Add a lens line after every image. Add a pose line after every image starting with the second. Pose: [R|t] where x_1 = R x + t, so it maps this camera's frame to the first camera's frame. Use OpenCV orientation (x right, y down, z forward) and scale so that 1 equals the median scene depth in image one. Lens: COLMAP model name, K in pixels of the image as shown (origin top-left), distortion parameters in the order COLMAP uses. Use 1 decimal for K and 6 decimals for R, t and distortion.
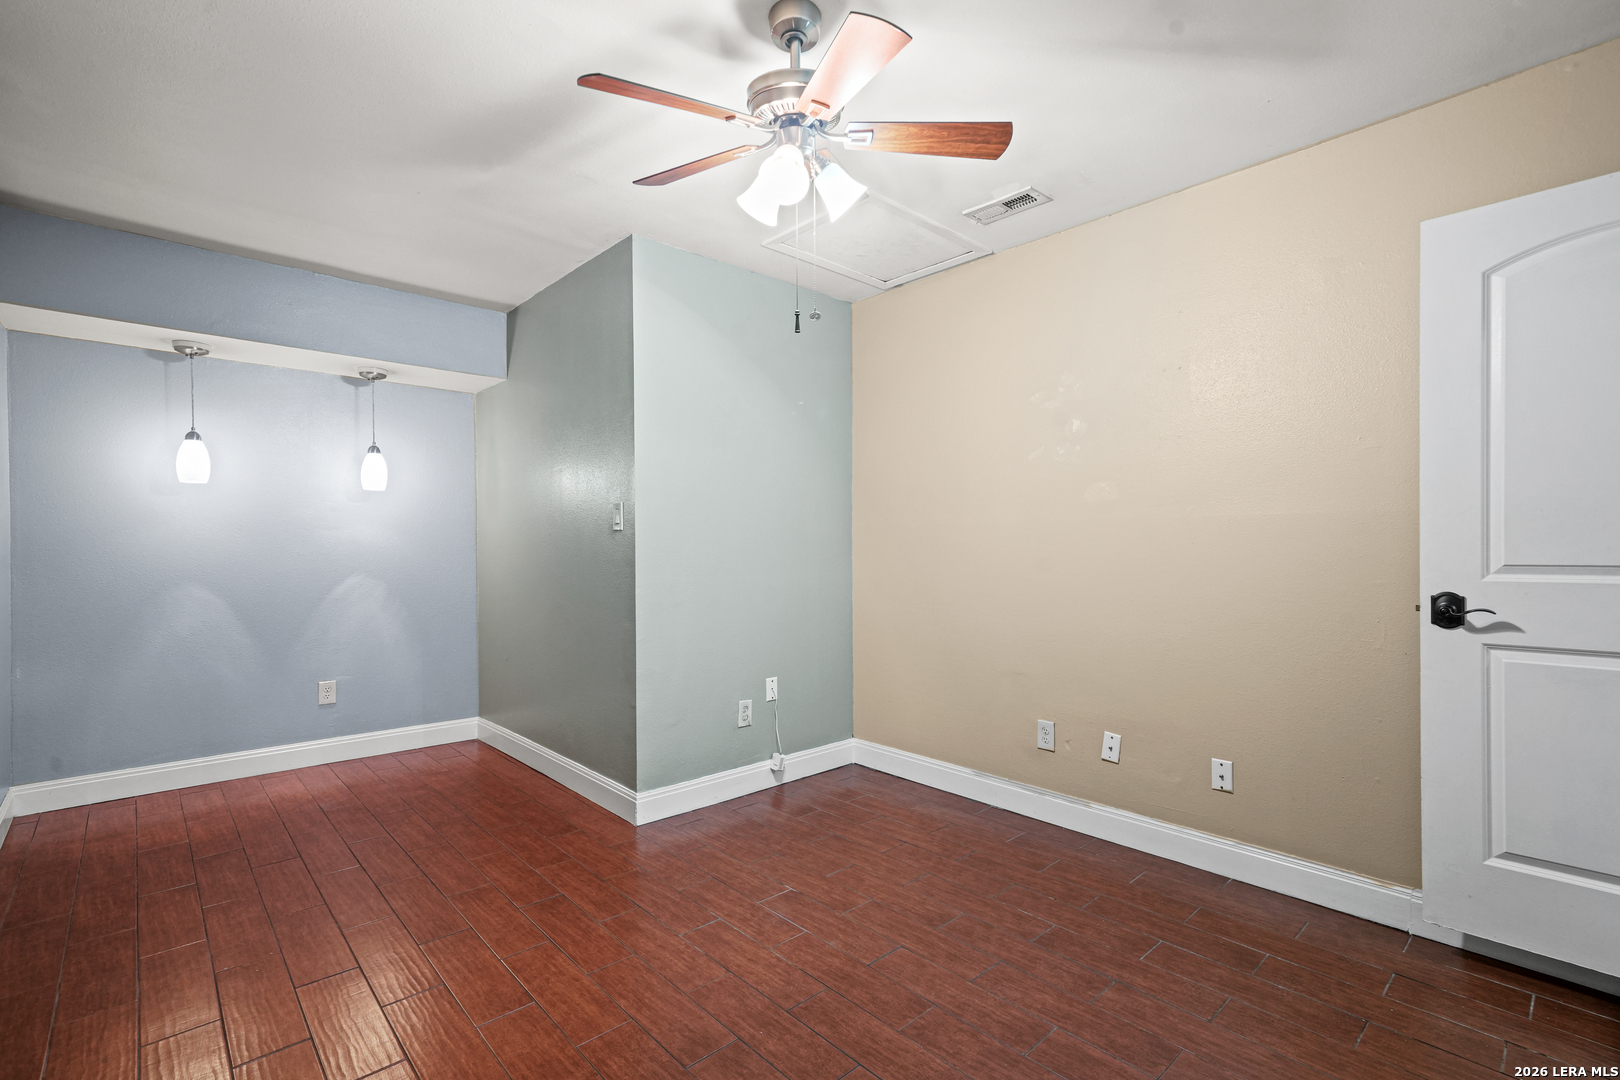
lens RADIAL K [[764.6, 0, 806.8], [0, 764.6, 544.0], [0, 0, 1]] dist [0.001721, 0.000274]
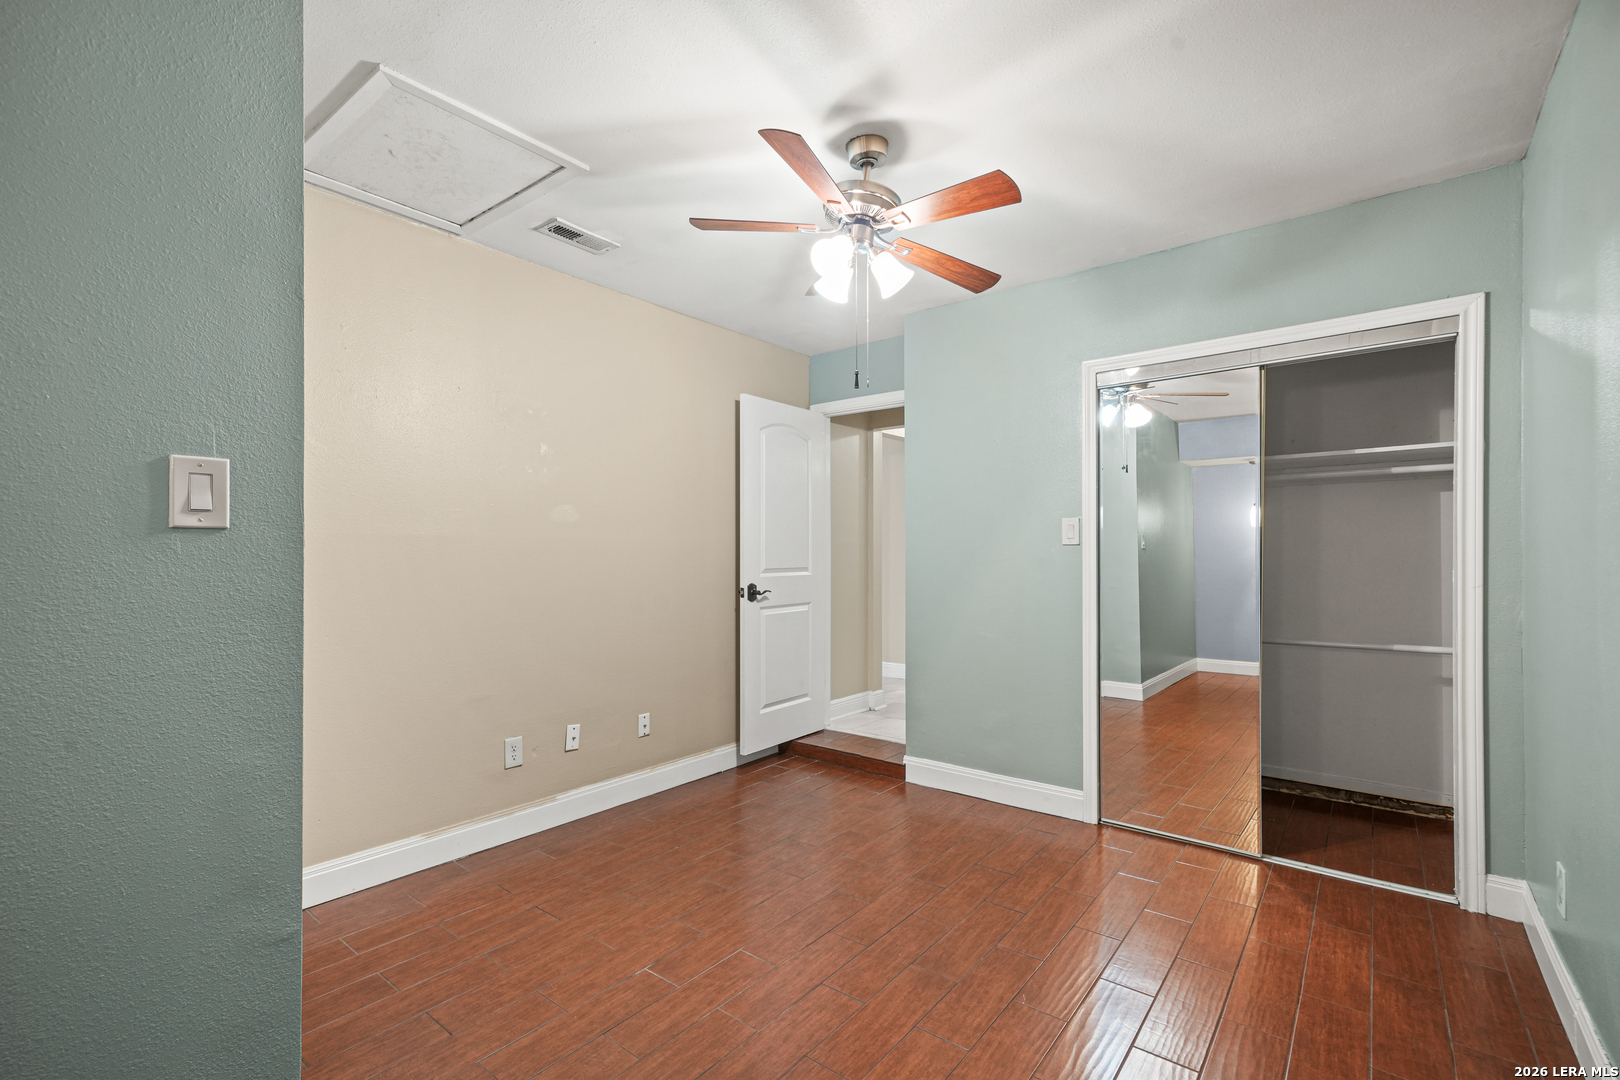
lens RADIAL K [[760.8, 0, 811.1], [0, 760.8, 534.6], [0, 0, 1]] dist [0.009361, 0.000295]
pose [[-0.206106, 0.029312, 0.978091, -0.917739], [0.001020, 0.999557, -0.029740, -0.003879], [-0.978529, -0.005132, -0.206045, 1.019140]]
